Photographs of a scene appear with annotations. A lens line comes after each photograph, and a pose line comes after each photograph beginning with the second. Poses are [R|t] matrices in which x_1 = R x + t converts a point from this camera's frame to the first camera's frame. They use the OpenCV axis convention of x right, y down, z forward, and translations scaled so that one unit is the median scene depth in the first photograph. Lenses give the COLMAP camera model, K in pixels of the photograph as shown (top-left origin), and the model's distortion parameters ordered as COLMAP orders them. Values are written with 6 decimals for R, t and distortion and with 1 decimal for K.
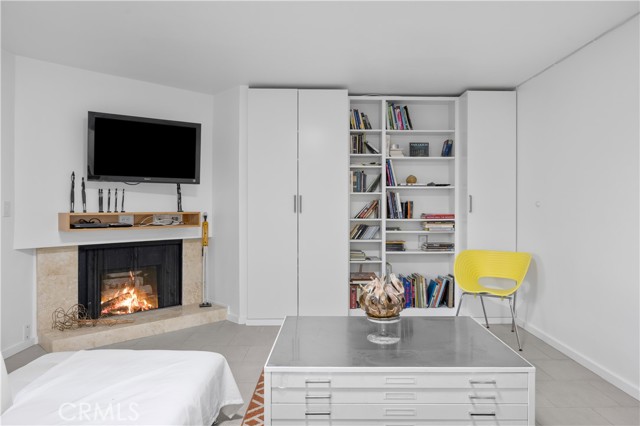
lens RADIAL K [[440.5, 0, 320.0], [0, 440.5, 213.0], [0, 0, 1]] dist [0.003546, 0.001372]
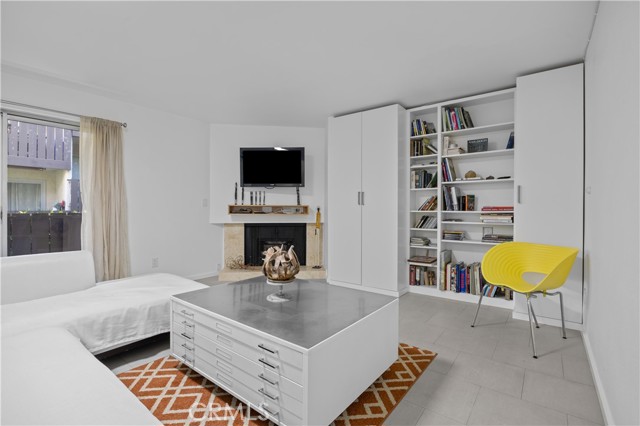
lens RADIAL K [[291.8, 0, 320.0], [0, 291.8, 213.0], [0, 0, 1]] dist [-0.004687, -0.000303]
pose [[0.785201, 0.009597, -0.619166, 0.370242], [-0.013110, 0.999913, -0.001127, 0.024301], [0.619102, 0.009003, 0.785259, 0.218654]]
